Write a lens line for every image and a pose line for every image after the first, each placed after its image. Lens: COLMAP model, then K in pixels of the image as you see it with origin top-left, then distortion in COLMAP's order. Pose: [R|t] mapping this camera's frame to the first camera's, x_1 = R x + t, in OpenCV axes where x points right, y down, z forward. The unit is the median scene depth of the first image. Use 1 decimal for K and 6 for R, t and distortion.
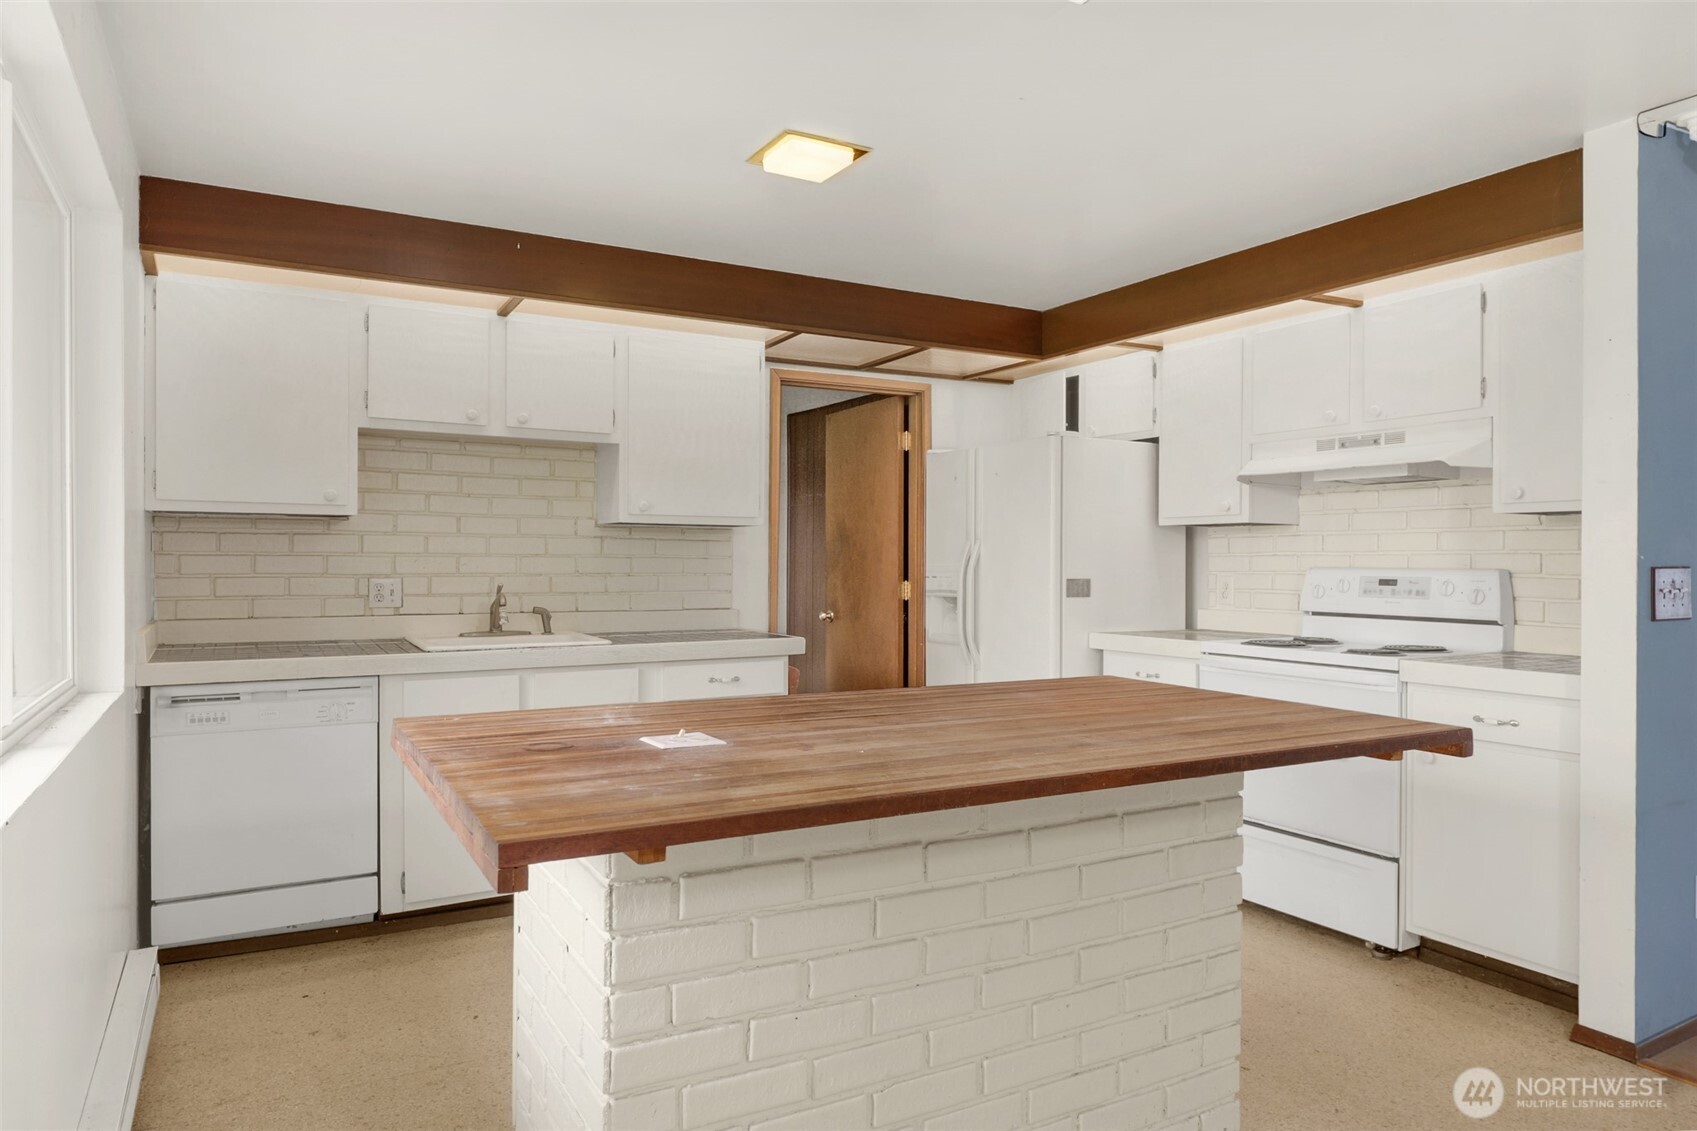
lens RADIAL K [[1015.4, 0, 852.9], [0, 1015.4, 570.8], [0, 0, 1]] dist [0.009595, 0.000959]
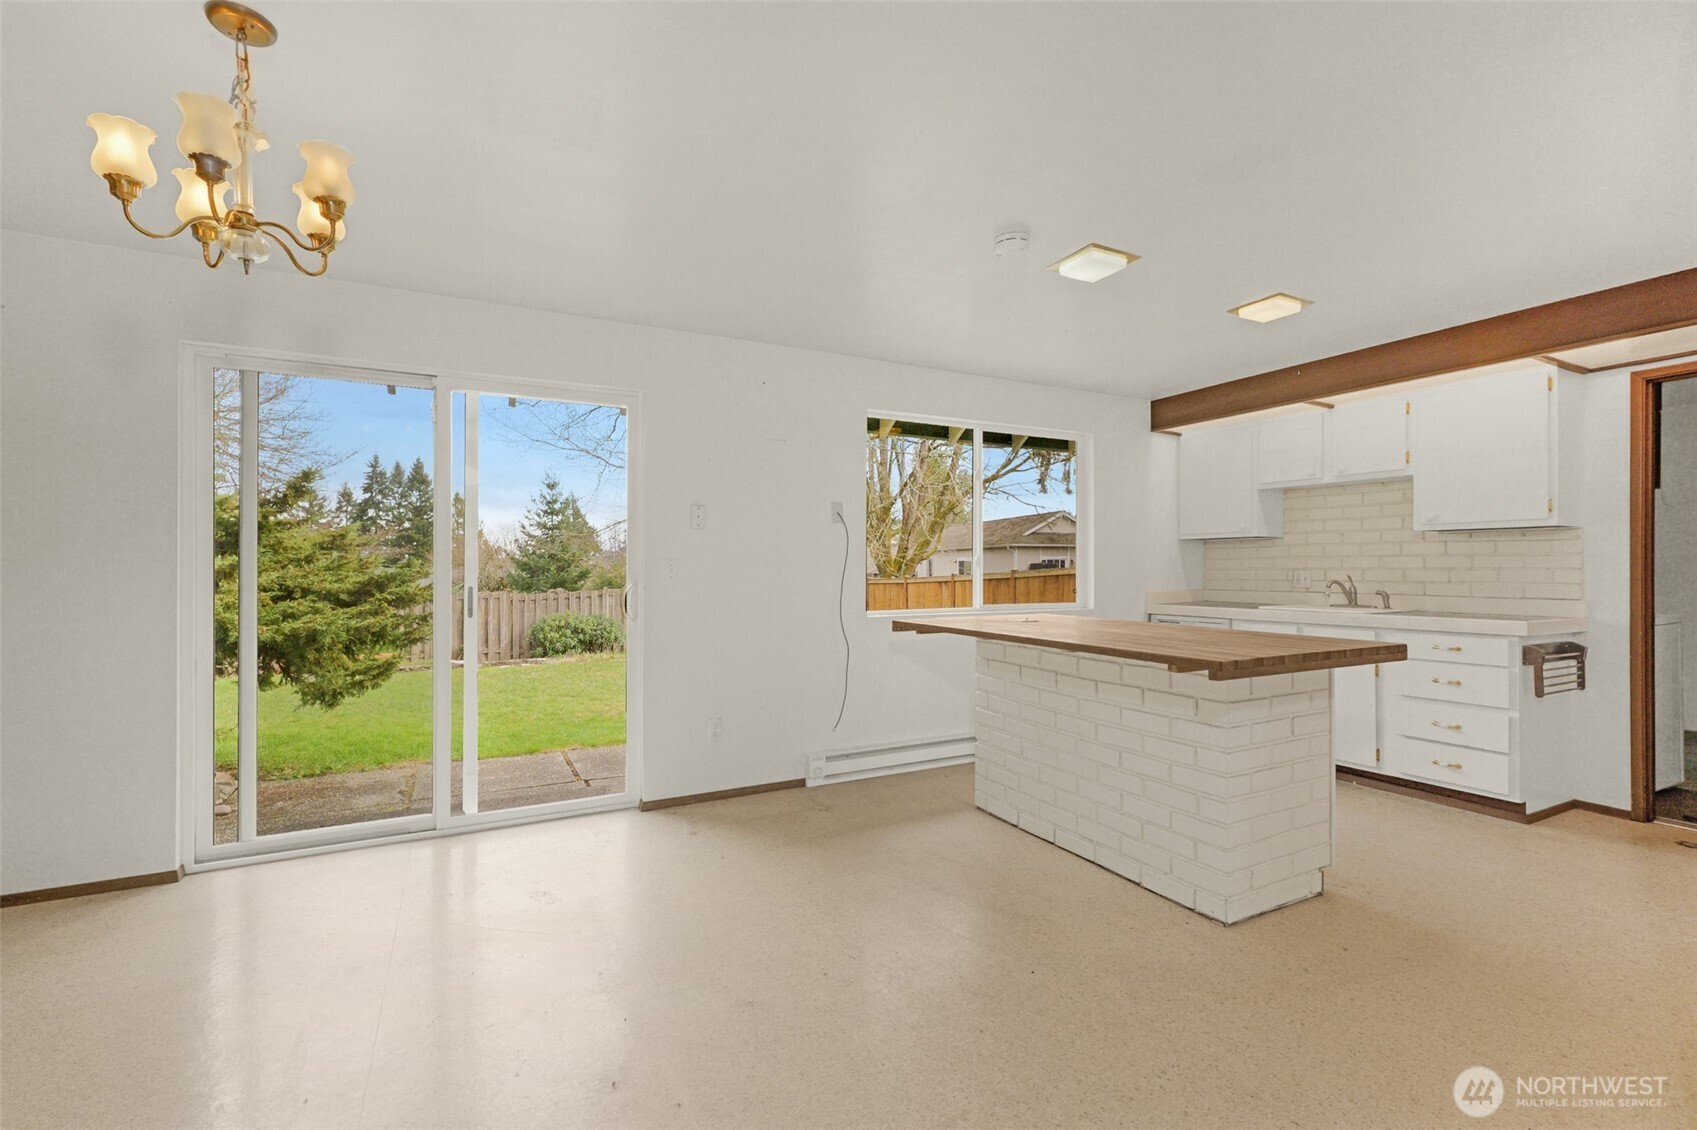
lens RADIAL K [[742.5, 0, 844.8], [0, 742.5, 567.7], [0, 0, 1]] dist [-0.011050, 0.000403]
pose [[0.012153, -0.003466, -0.999920, 0.787163], [-0.003460, 0.999988, -0.003508, 0.009274], [0.999920, 0.003503, 0.012141, 0.201217]]
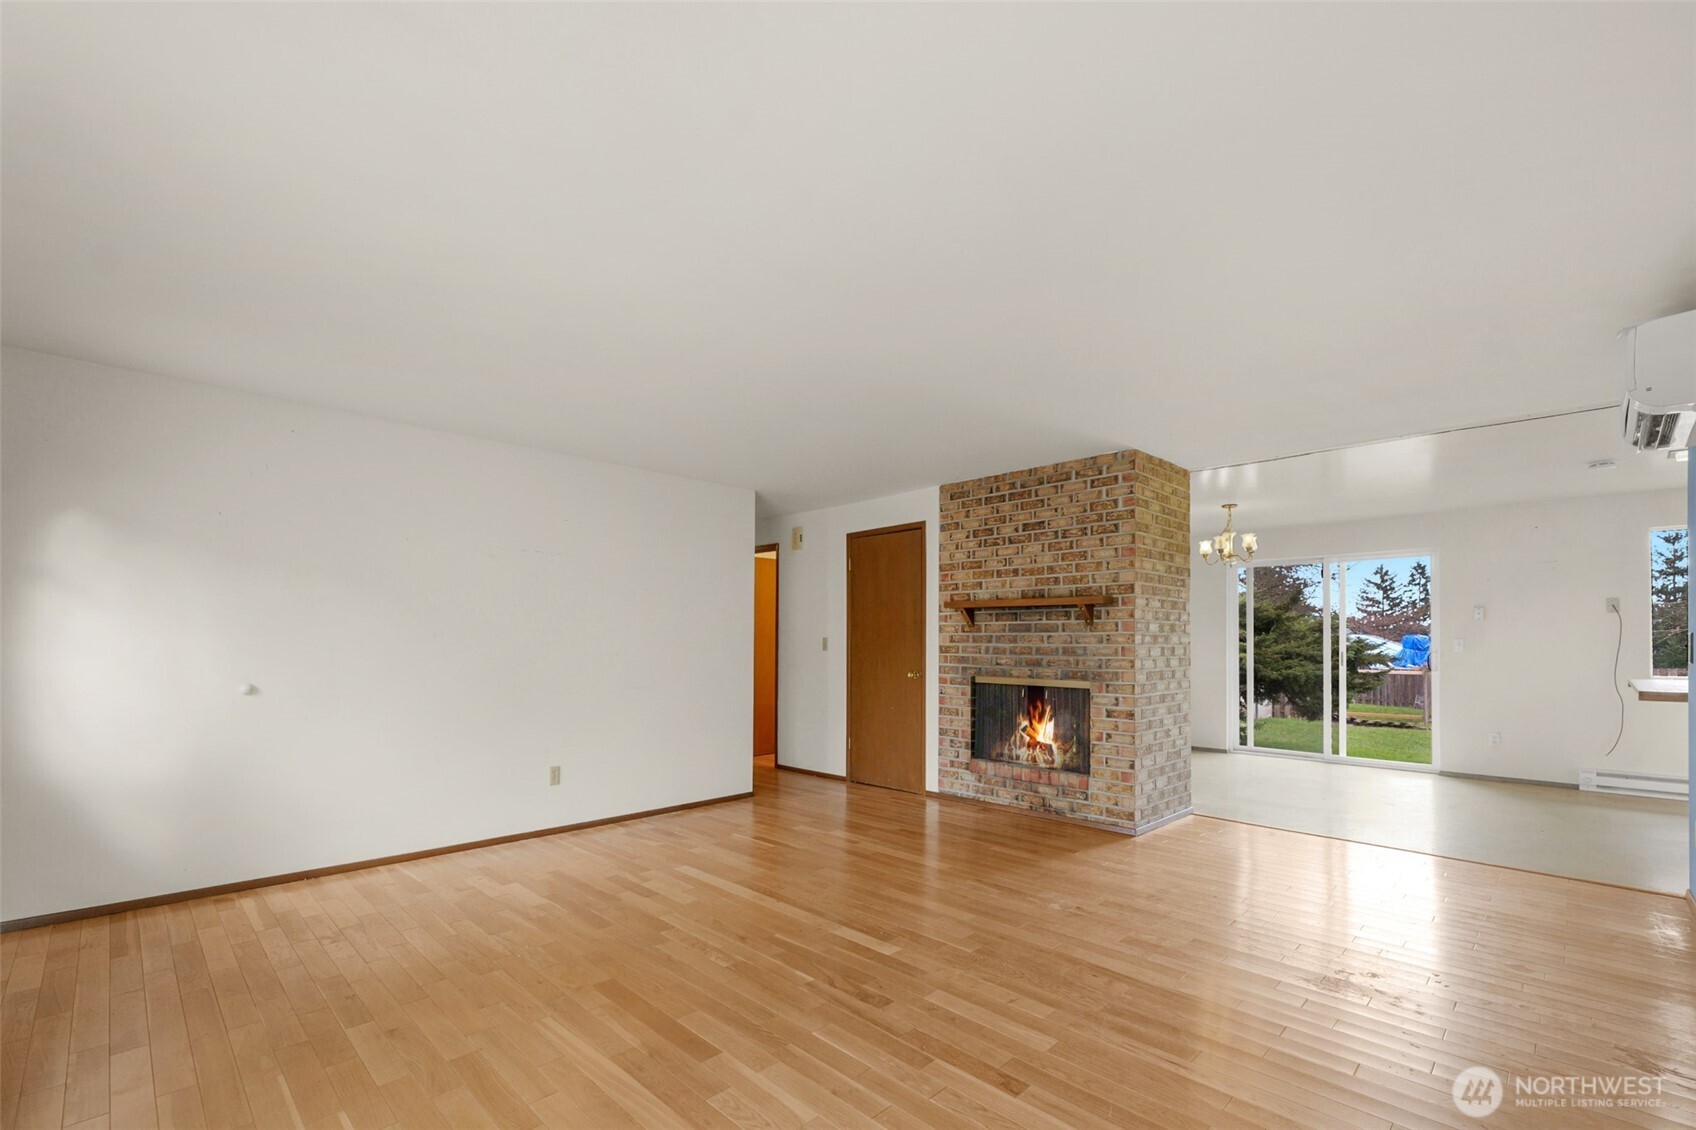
lens RADIAL K [[751.6, 0, 821.9], [0, 751.6, 626.7], [0, 0, 1]] dist [-0.002925, -0.000853]
pose [[-0.954624, -0.010960, -0.297613, 1.764920], [-0.006916, 0.999869, -0.014640, 0.003286], [0.297735, -0.011917, -0.954574, 1.222744]]
